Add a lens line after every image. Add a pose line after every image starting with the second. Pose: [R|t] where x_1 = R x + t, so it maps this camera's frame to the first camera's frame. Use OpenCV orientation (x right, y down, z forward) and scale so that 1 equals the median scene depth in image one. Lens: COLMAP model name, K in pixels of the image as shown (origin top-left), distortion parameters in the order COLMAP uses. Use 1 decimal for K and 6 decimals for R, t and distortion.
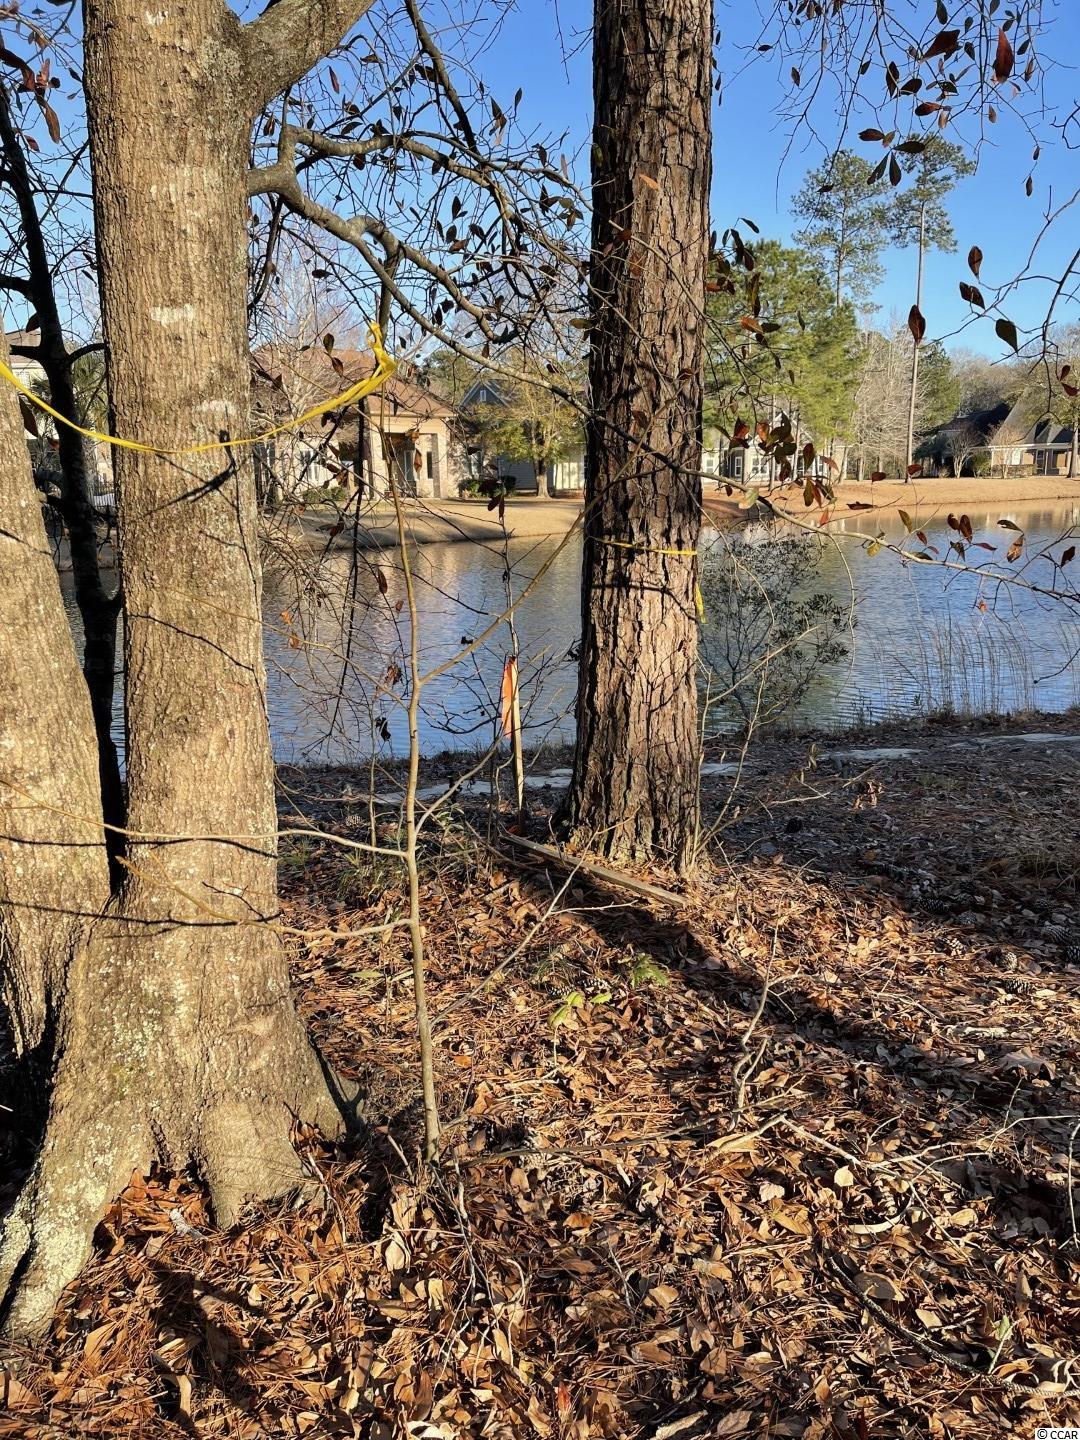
lens RADIAL K [[1080.6, 0, 533.5], [0, 1080.6, 728.8], [0, 0, 1]] dist [0.072945, -0.091008]
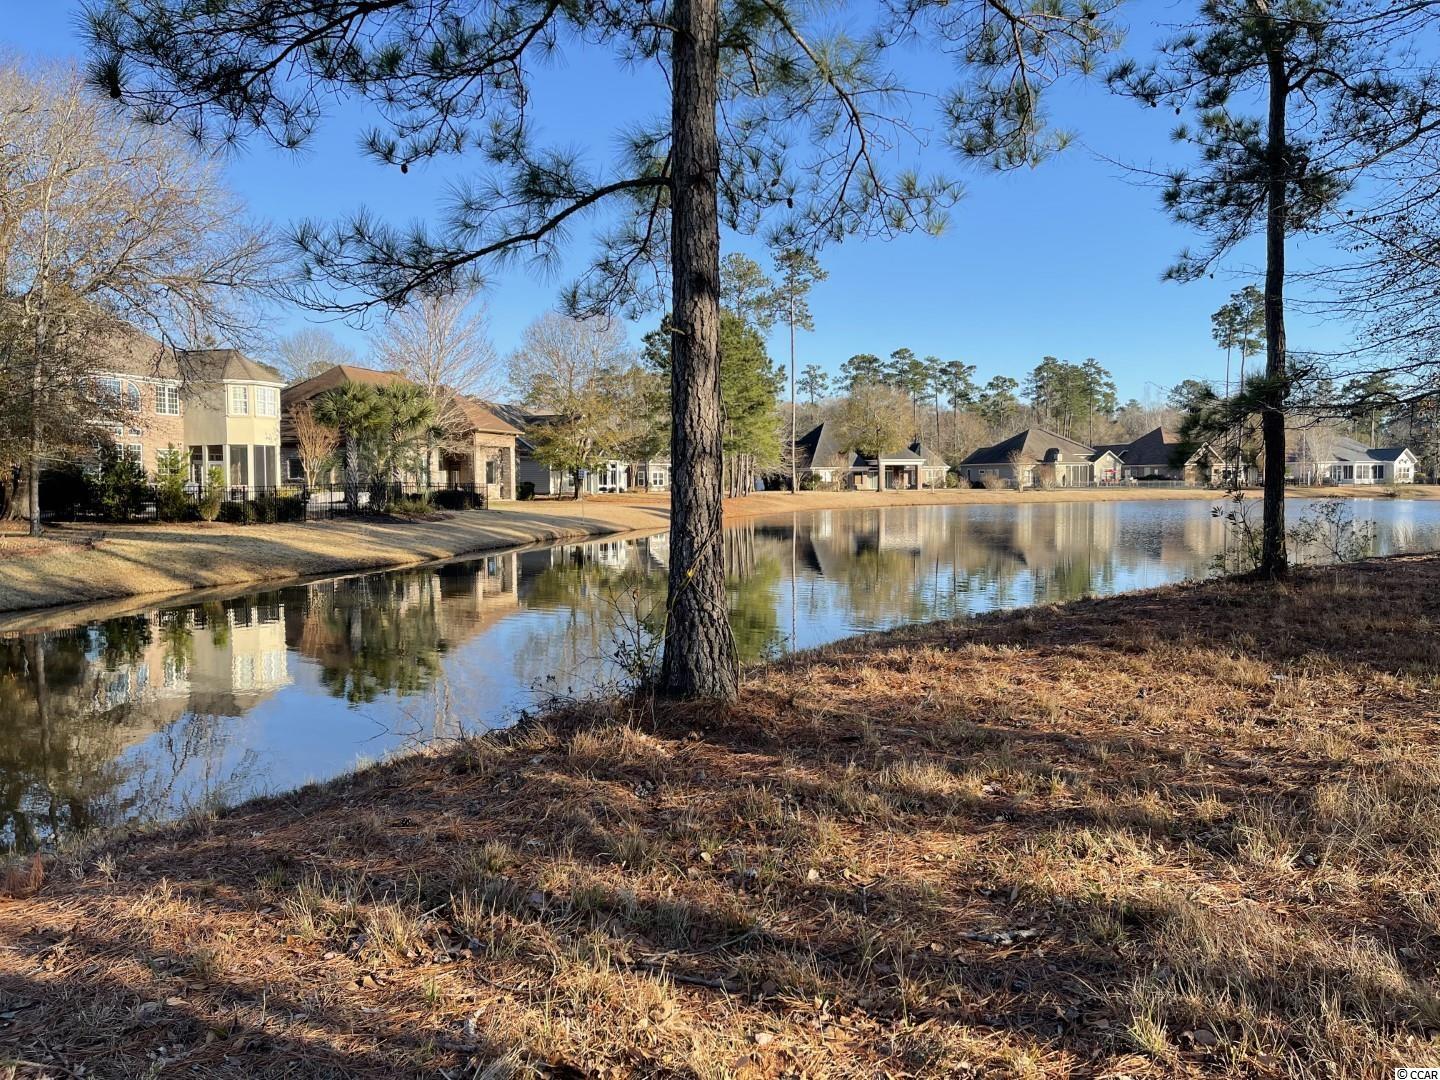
lens RADIAL K [[1080.6, 0, 723.1], [0, 1080.6, 521.2], [0, 0, 1]] dist [0.072945, -0.091008]
pose [[0.903158, -0.000439, 0.429308, -6.804926], [0.084842, 0.980460, -0.177482, 0.695820], [-0.420842, 0.196718, 0.885548, -2.464489]]
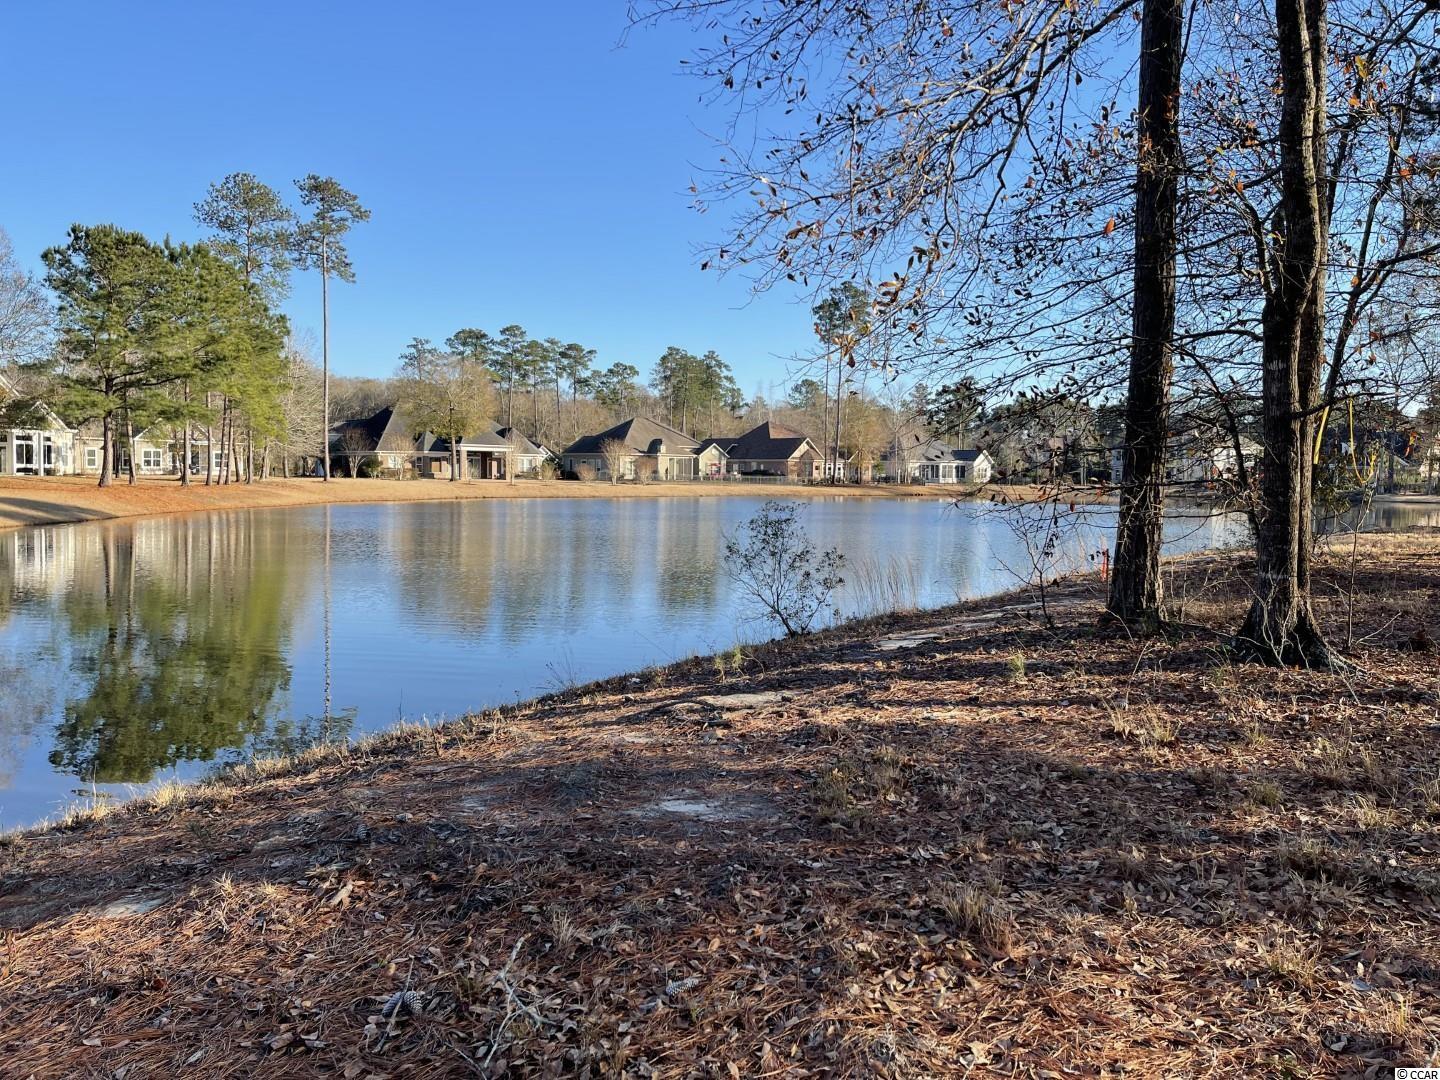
lens RADIAL K [[1080.6, 0, 735.4], [0, 1080.6, 527.9], [0, 0, 1]] dist [0.072945, -0.091008]
pose [[0.718648, -0.002541, 0.695370, -2.537819], [0.126969, 0.983662, -0.127625, 0.099129], [-0.683684, 0.180007, 0.707229, -0.258772]]
